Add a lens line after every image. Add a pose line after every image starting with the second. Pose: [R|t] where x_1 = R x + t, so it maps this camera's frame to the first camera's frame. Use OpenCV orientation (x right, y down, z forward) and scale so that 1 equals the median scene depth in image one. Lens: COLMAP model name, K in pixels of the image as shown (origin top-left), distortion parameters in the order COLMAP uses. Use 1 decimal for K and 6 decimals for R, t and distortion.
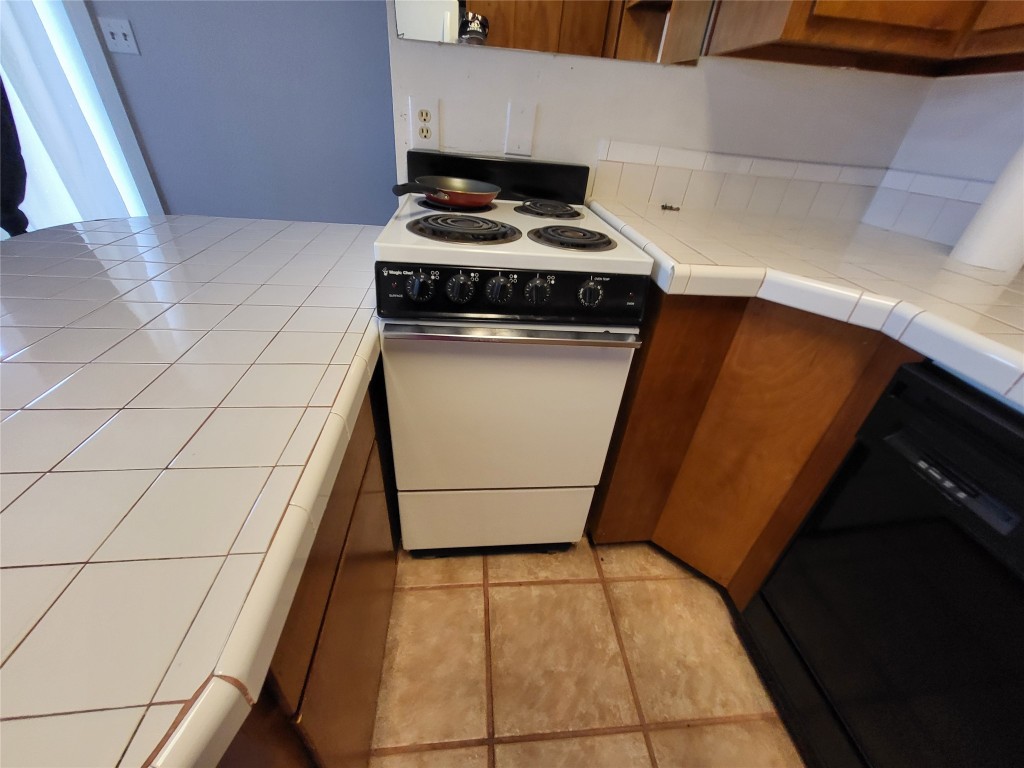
lens RADIAL K [[407.1, 0, 518.3], [0, 407.1, 377.2], [0, 0, 1]] dist [0.001699, -0.000239]
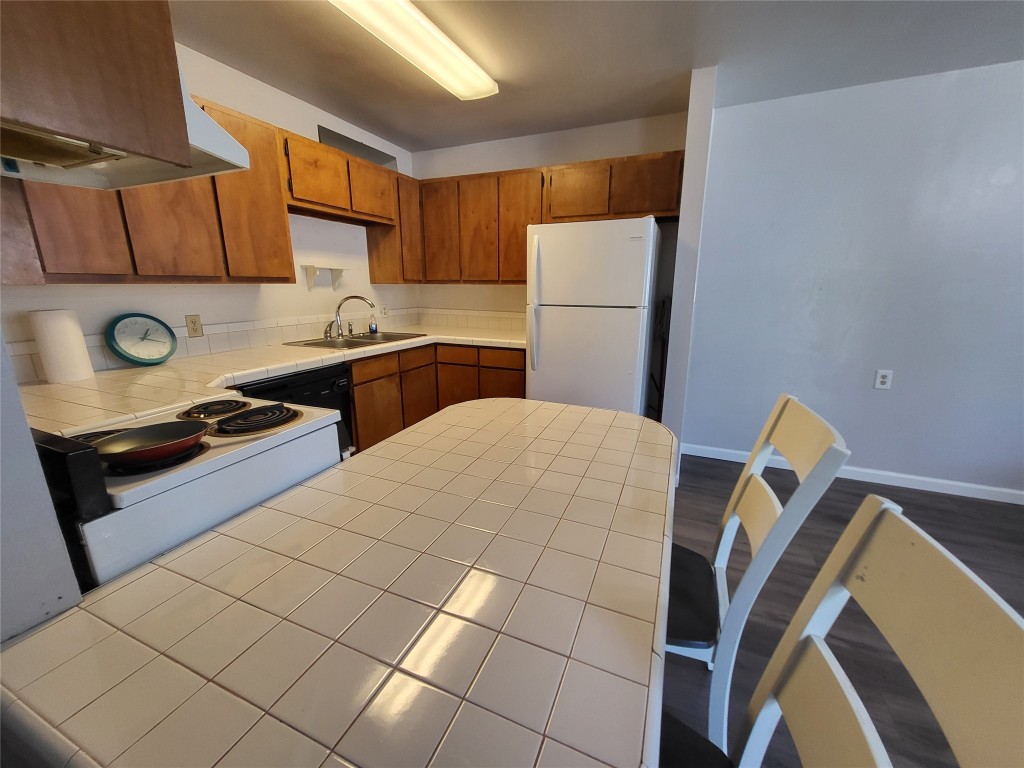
lens RADIAL K [[400.7, 0, 517.1], [0, 400.7, 377.0], [0, 0, 1]] dist [0.013911, -0.003555]
pose [[-0.872788, -0.182863, 0.452551, -1.420672], [0.208200, 0.699114, 0.684026, -1.166258], [-0.441468, 0.691231, -0.572107, 1.236950]]
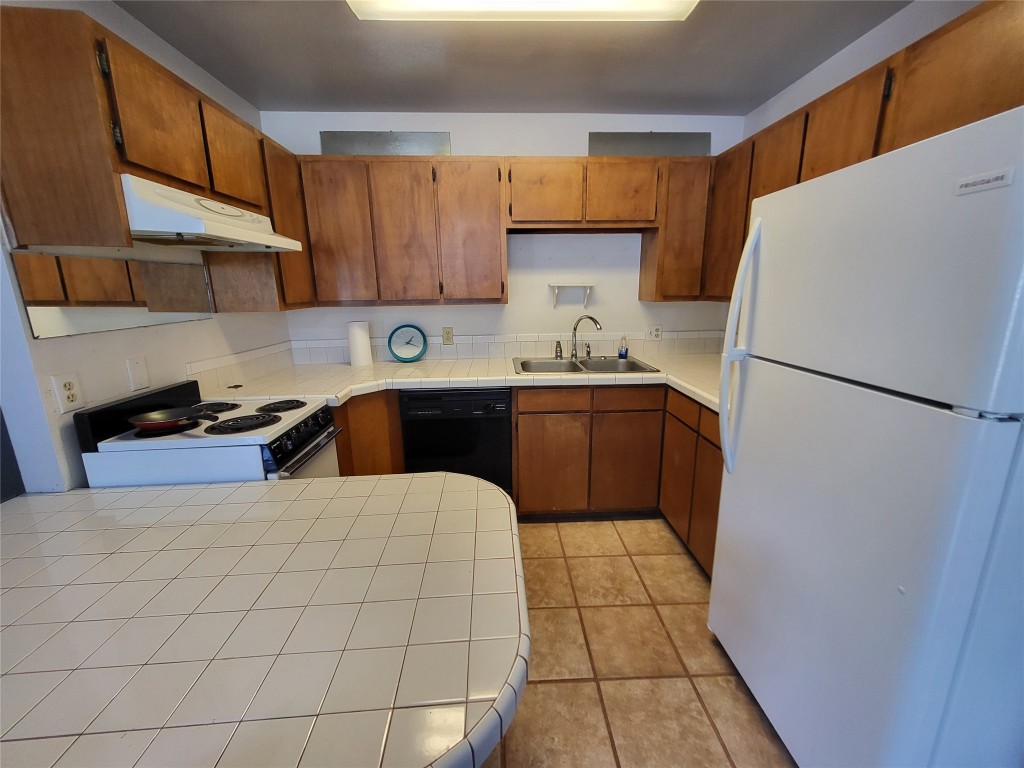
lens RADIAL K [[407.1, 0, 518.3], [0, 407.1, 377.2], [0, 0, 1]] dist [0.001699, -0.000239]
pose [[0.041337, -0.287446, 0.956904, -1.650473], [0.559173, 0.800348, 0.216263, -0.232228], [-0.828020, 0.526135, 0.193816, -0.422555]]
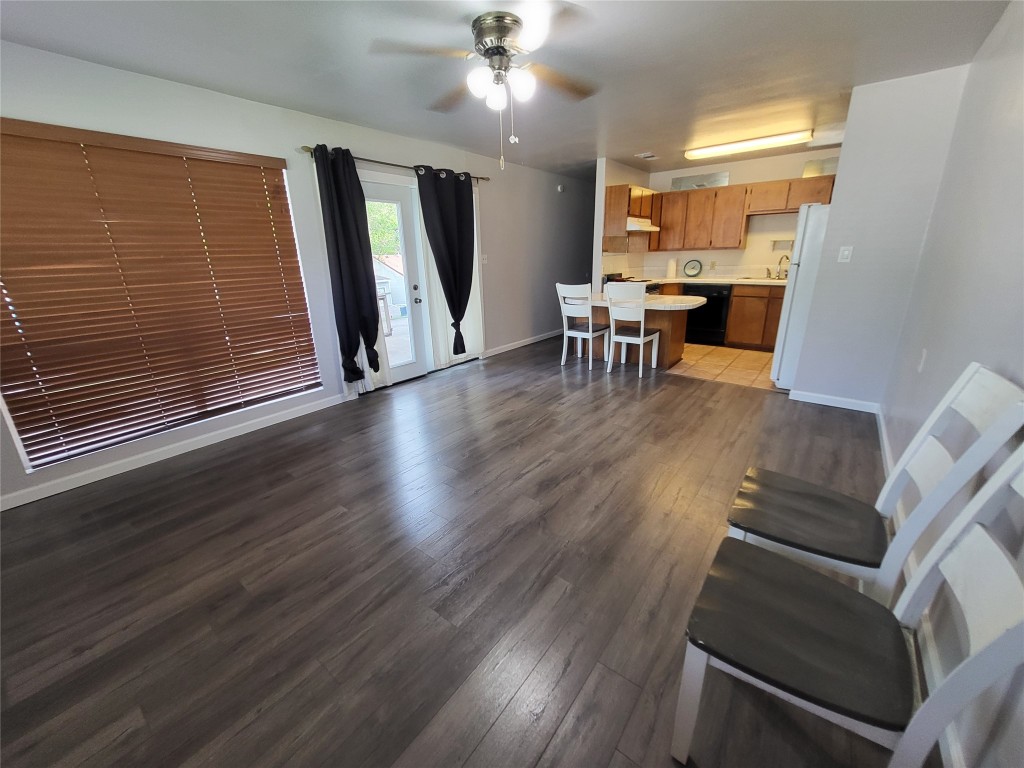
lens RADIAL K [[400.7, 0, 517.1], [0, 400.7, 377.0], [0, 0, 1]] dist [0.013911, -0.003555]
pose [[0.681335, -0.302596, 0.666497, -5.975840], [0.461799, 0.884165, -0.070661, 0.518975], [-0.567912, 0.355931, 0.742151, -2.049048]]
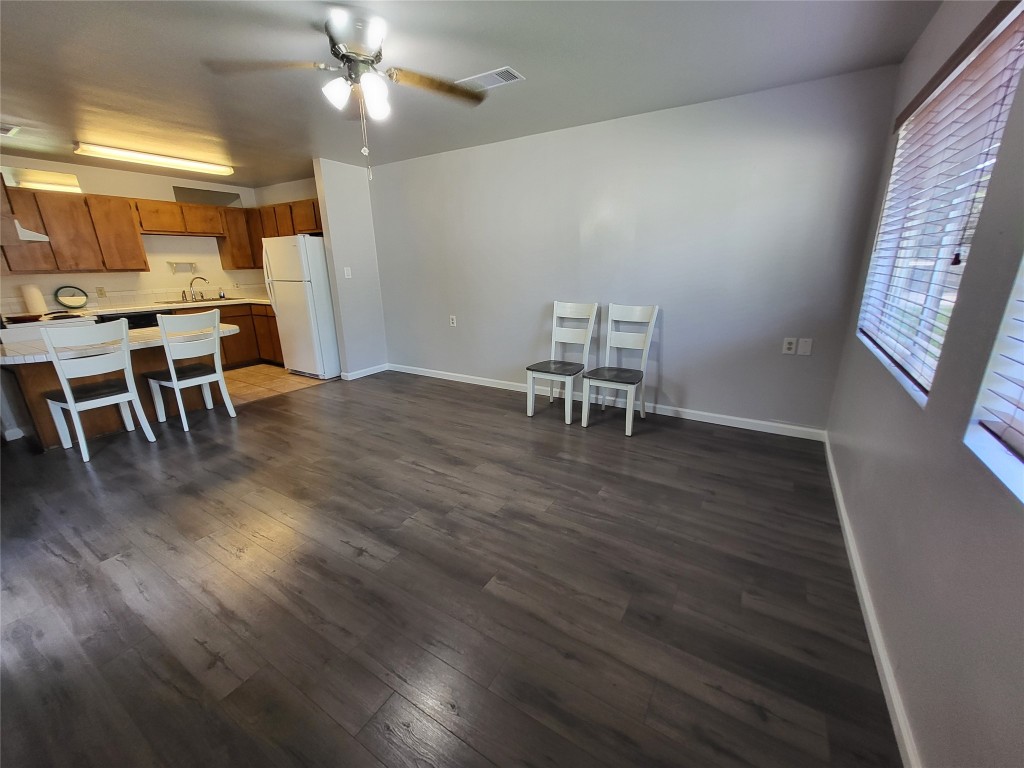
lens RADIAL K [[407.1, 0, 518.3], [0, 407.1, 377.2], [0, 0, 1]] dist [0.001699, -0.000239]
pose [[-0.795719, -0.222465, 0.563330, -6.292589], [0.294495, 0.670636, 0.680823, -1.414605], [-0.529249, 0.707642, -0.468123, 0.887094]]
